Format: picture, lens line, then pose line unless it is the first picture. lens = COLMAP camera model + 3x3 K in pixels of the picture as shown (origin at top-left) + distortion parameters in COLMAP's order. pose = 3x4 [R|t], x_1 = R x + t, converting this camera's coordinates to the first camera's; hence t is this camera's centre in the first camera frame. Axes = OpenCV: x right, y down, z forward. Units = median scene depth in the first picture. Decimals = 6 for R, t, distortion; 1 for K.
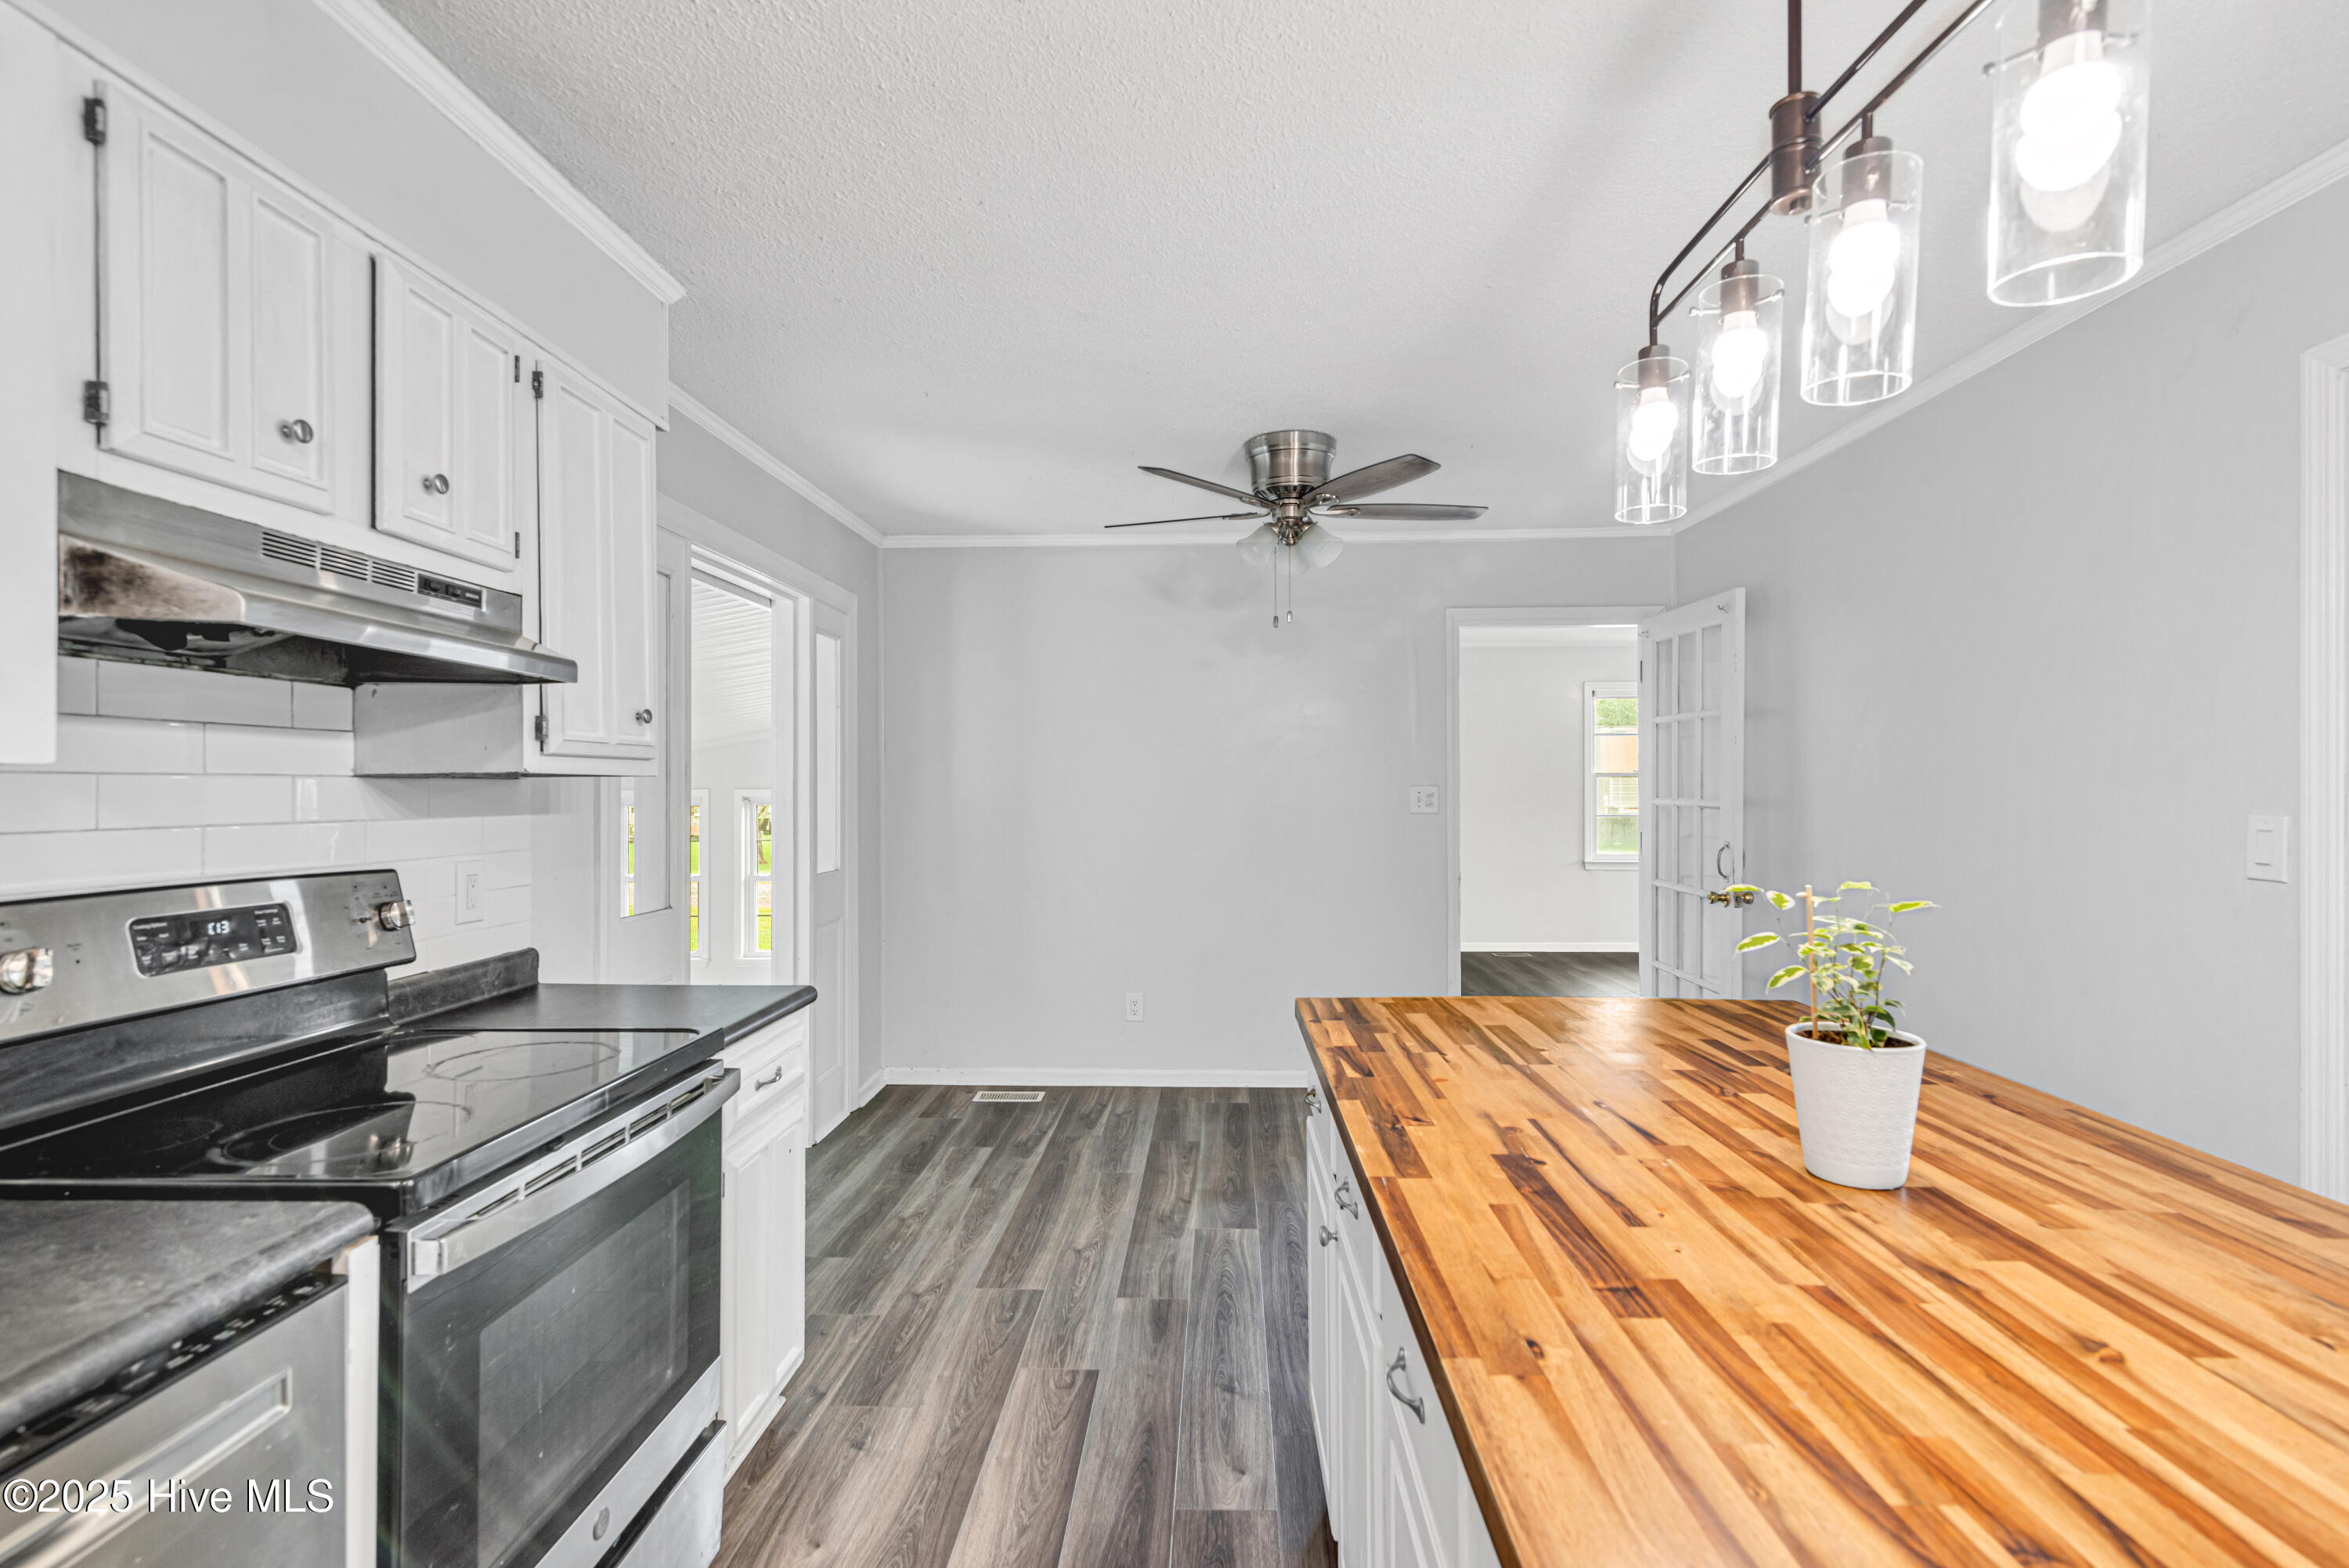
lens RADIAL K [[1114.6, 0, 1184.3], [0, 1114.6, 779.4], [0, 0, 1]] dist [0.006335, 0.000437]
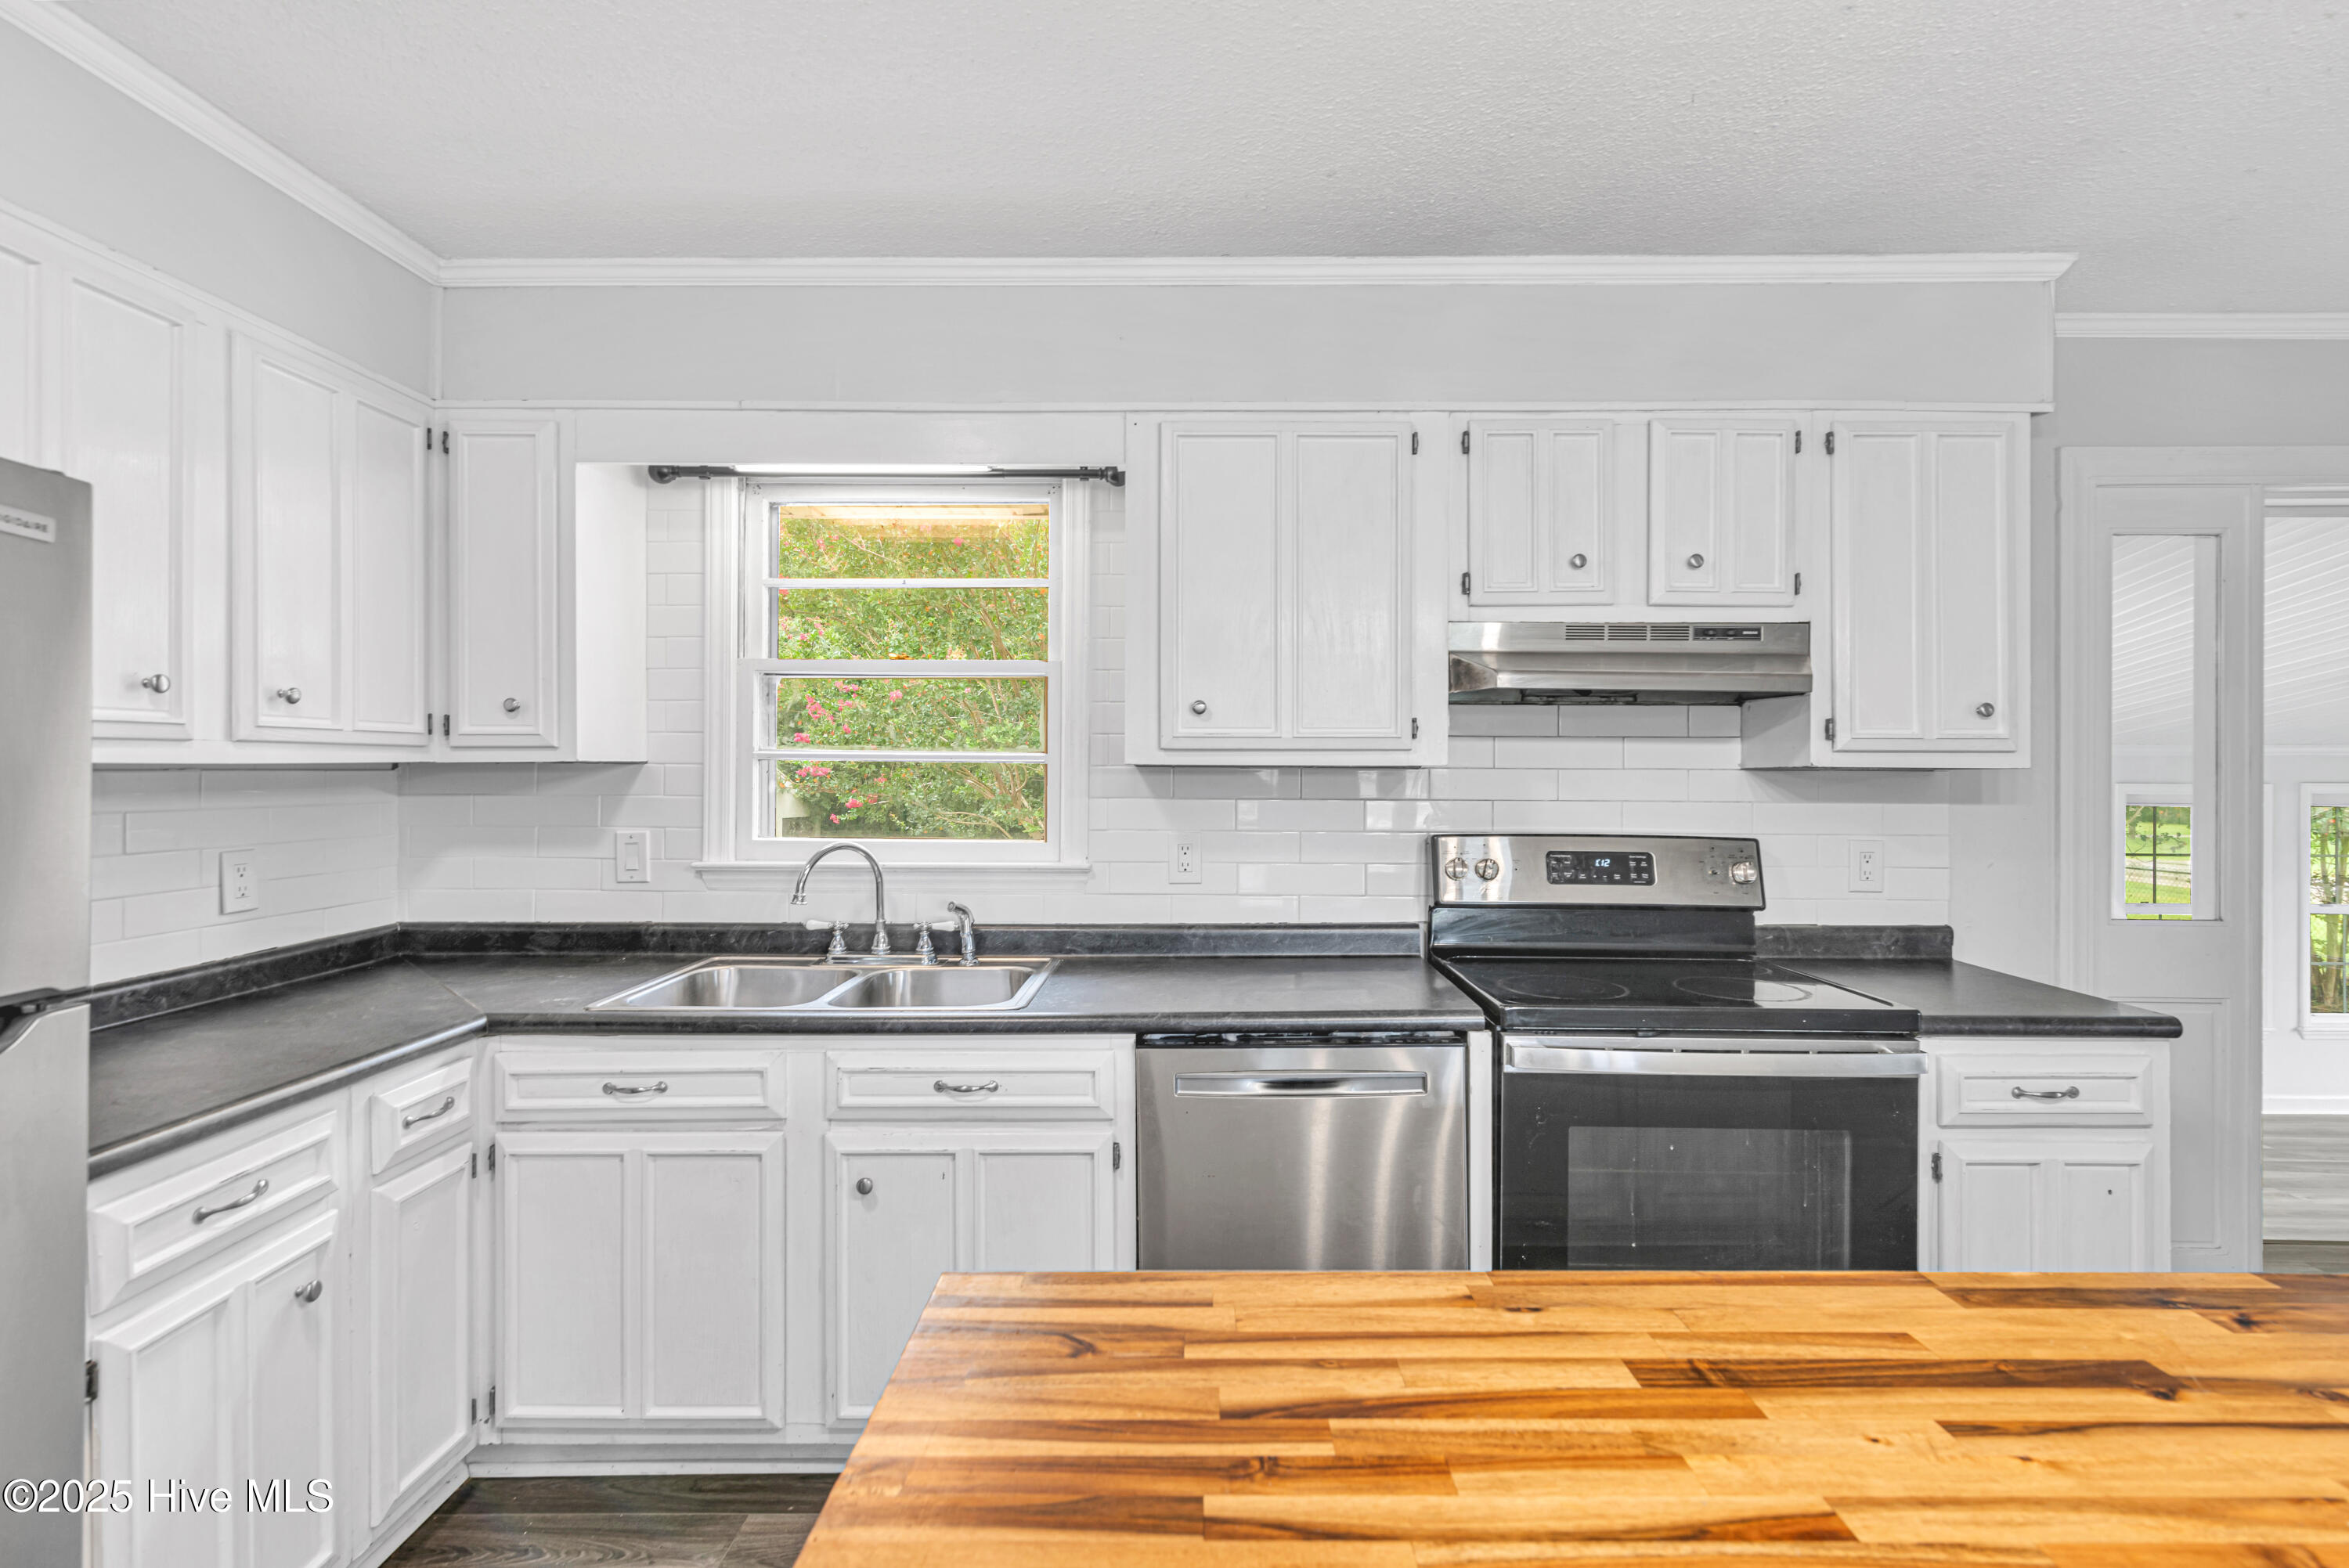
lens RADIAL K [[1114.6, 0, 1184.3], [0, 1114.6, 779.4], [0, 0, 1]] dist [0.006335, 0.000437]
pose [[0.007634, 0.008360, -0.999936, 0.848079], [0.001517, 0.999964, 0.008372, -0.005040], [0.999970, -0.001581, 0.007621, 0.408723]]
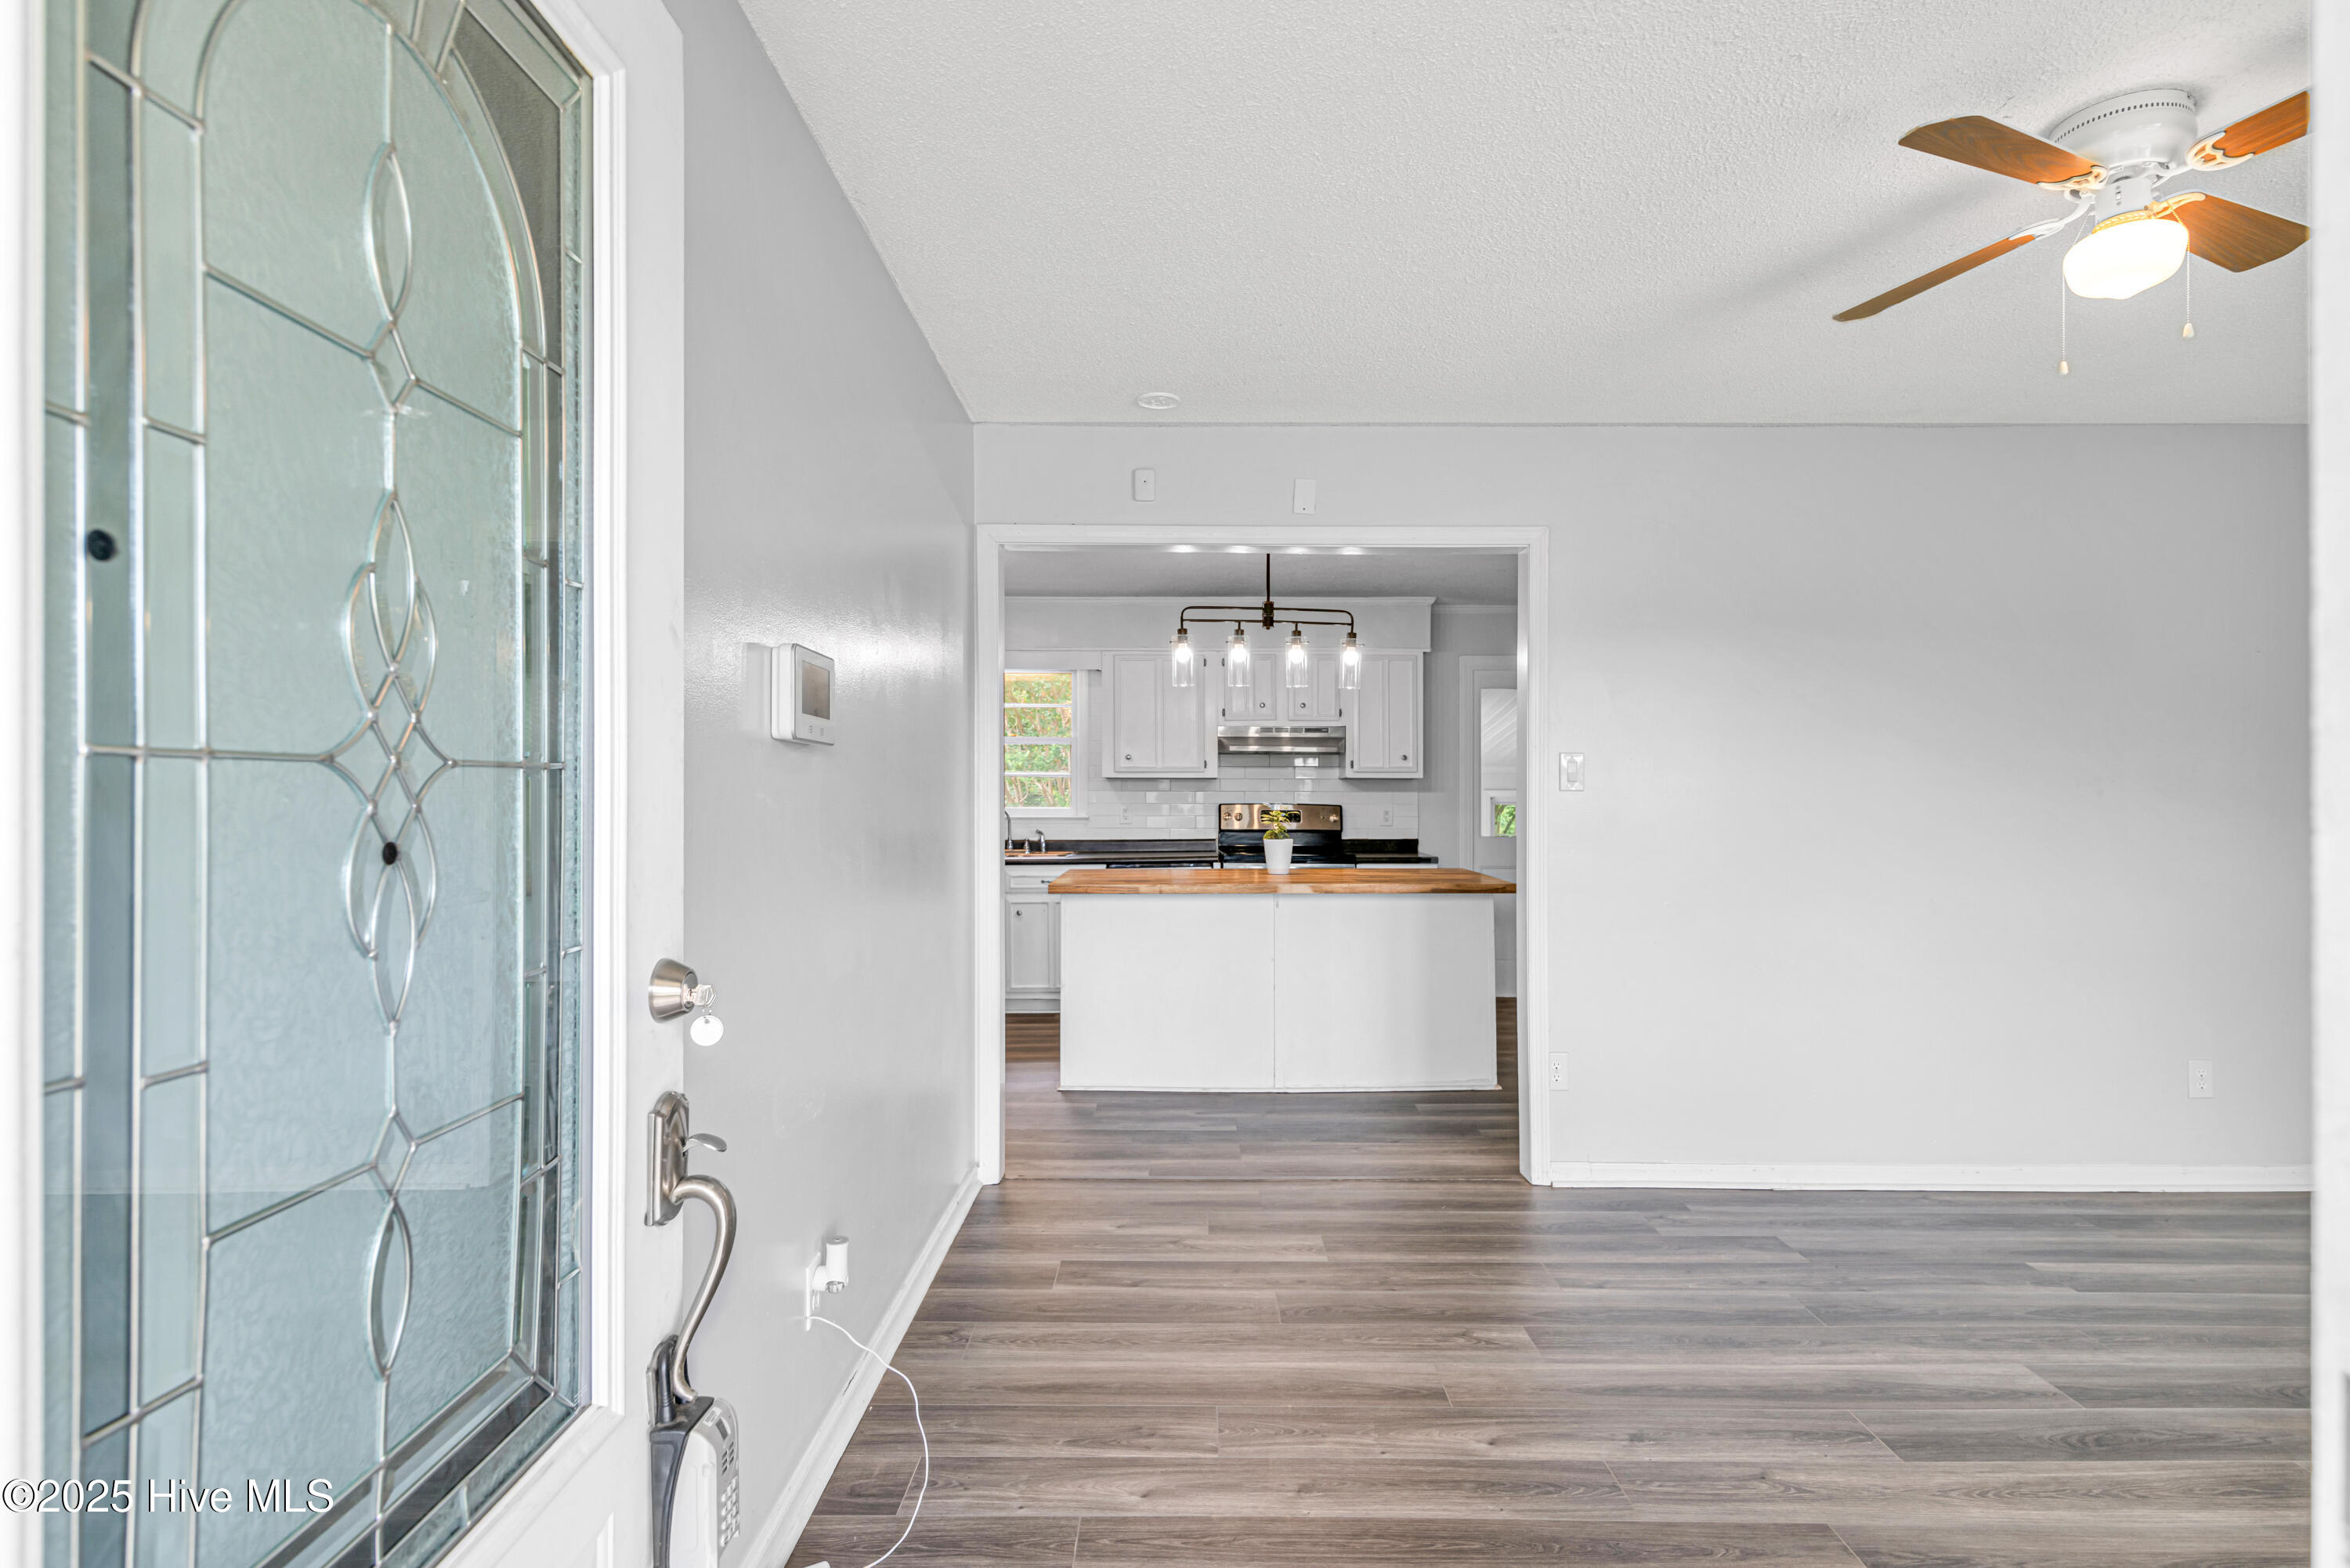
lens RADIAL K [[1115.1, 0, 1184.8], [0, 1115.1, 779.4], [0, 0, 1]] dist [0.006335, 0.000437]
pose [[0.031497, -0.004117, -0.999495, 3.805786], [0.004608, 0.999981, -0.003974, 0.013504], [0.999493, -0.004480, 0.031515, 0.529916]]
